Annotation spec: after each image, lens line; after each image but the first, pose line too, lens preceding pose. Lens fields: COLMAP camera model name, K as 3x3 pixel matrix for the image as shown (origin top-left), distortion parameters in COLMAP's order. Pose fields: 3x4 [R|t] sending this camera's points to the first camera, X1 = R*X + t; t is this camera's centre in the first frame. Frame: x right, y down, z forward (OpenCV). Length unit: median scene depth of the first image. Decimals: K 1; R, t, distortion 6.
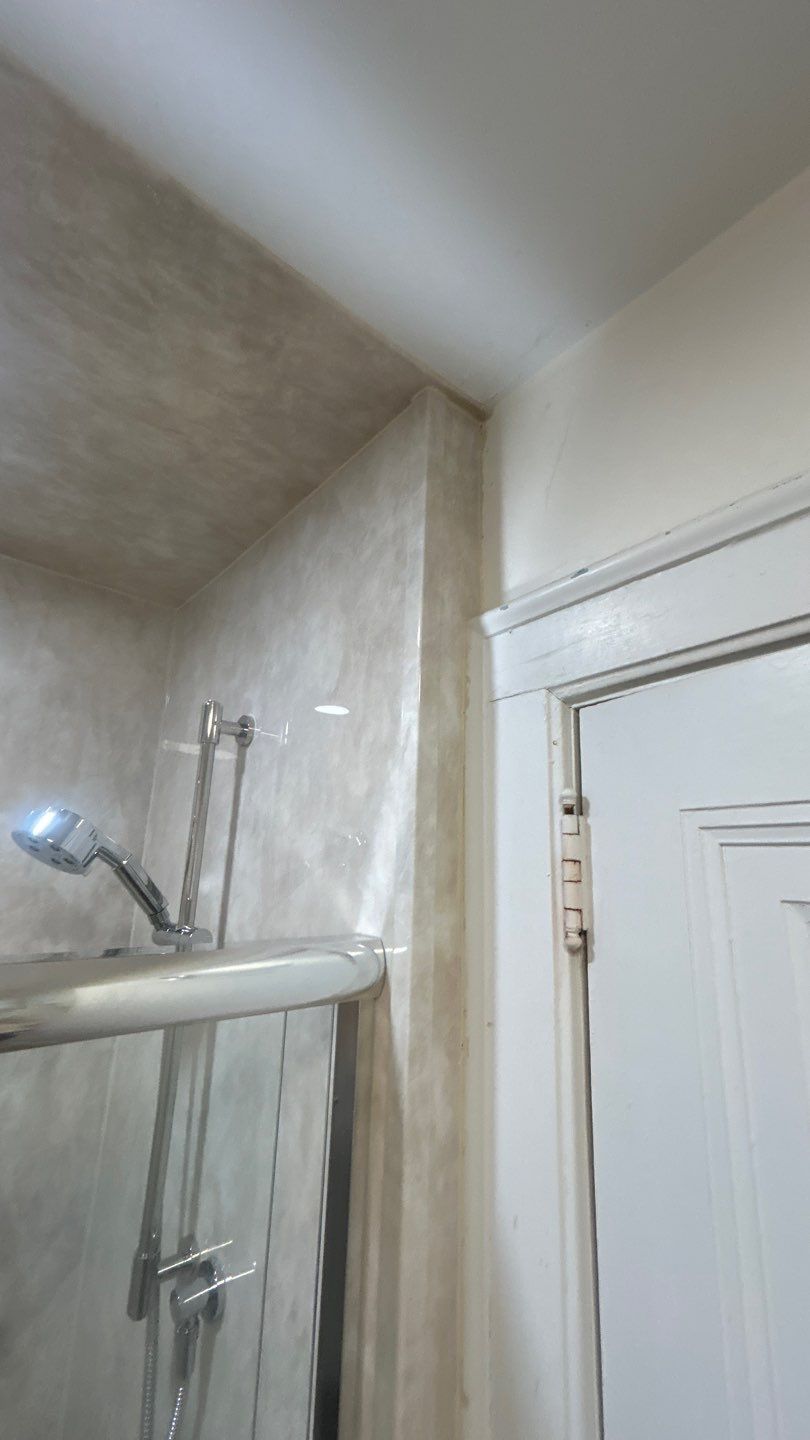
lens RADIAL K [[580.9, 0, 408.7], [0, 580.9, 724.0], [0, 0, 1]] dist [0.000071, -0.000824]
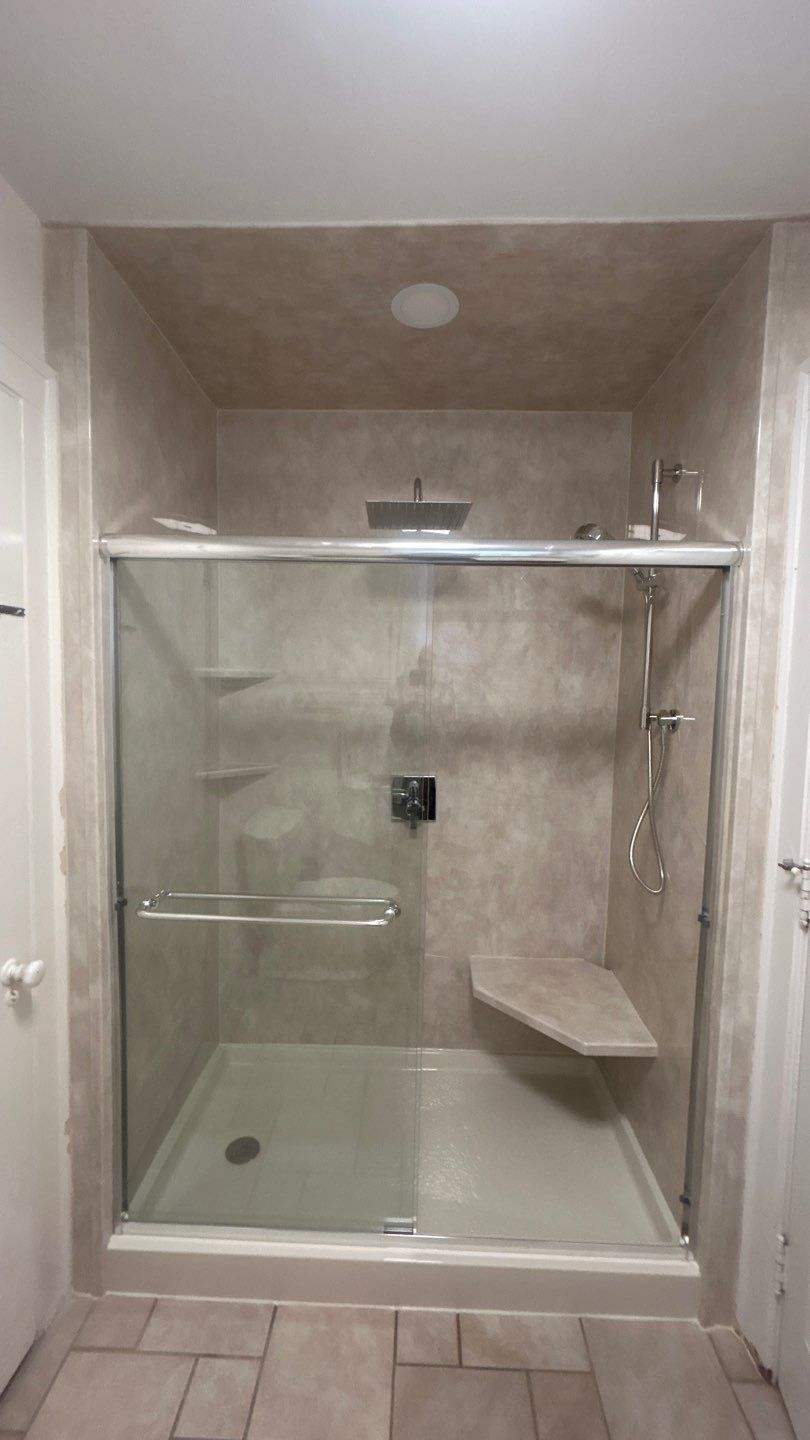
lens RADIAL K [[580.9, 0, 406.8], [0, 580.9, 719.6], [0, 0, 1]] dist [0.000071, -0.000824]
pose [[0.734289, 0.031310, -0.678115, 0.433295], [0.169495, 0.958840, 0.227808, 0.240213], [0.657336, -0.282214, 0.698759, -1.279734]]
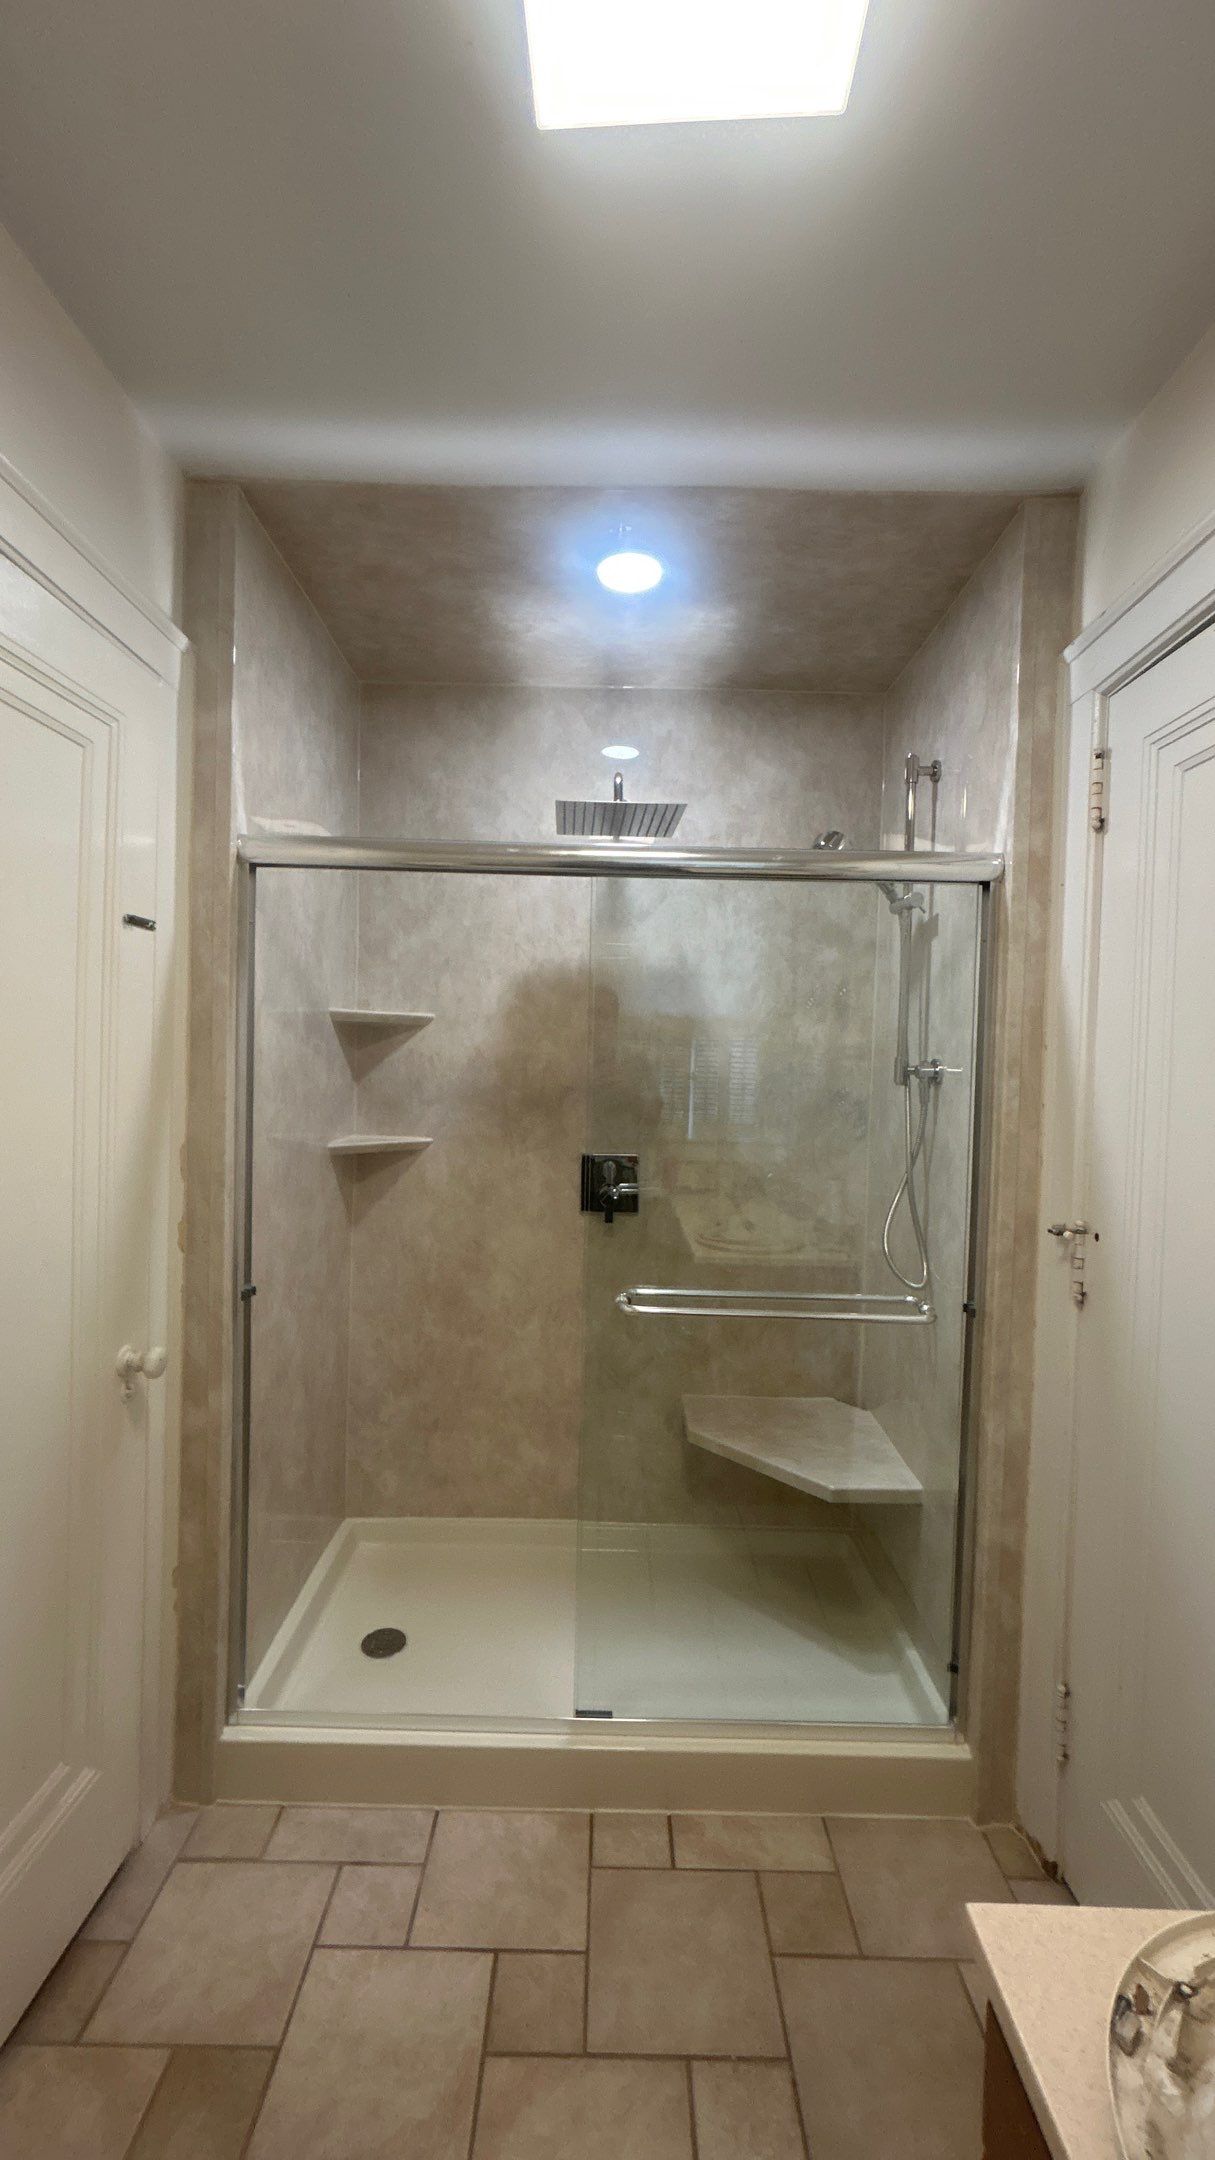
lens RADIAL K [[871.3, 0, 608.7], [0, 871.3, 1078.9], [0, 0, 1]] dist [0.000071, -0.000824]
pose [[0.752019, 0.003416, -0.659132, 0.691791], [0.160420, 0.968970, 0.188048, 0.275159], [0.639322, -0.247154, 0.728136, -1.666561]]
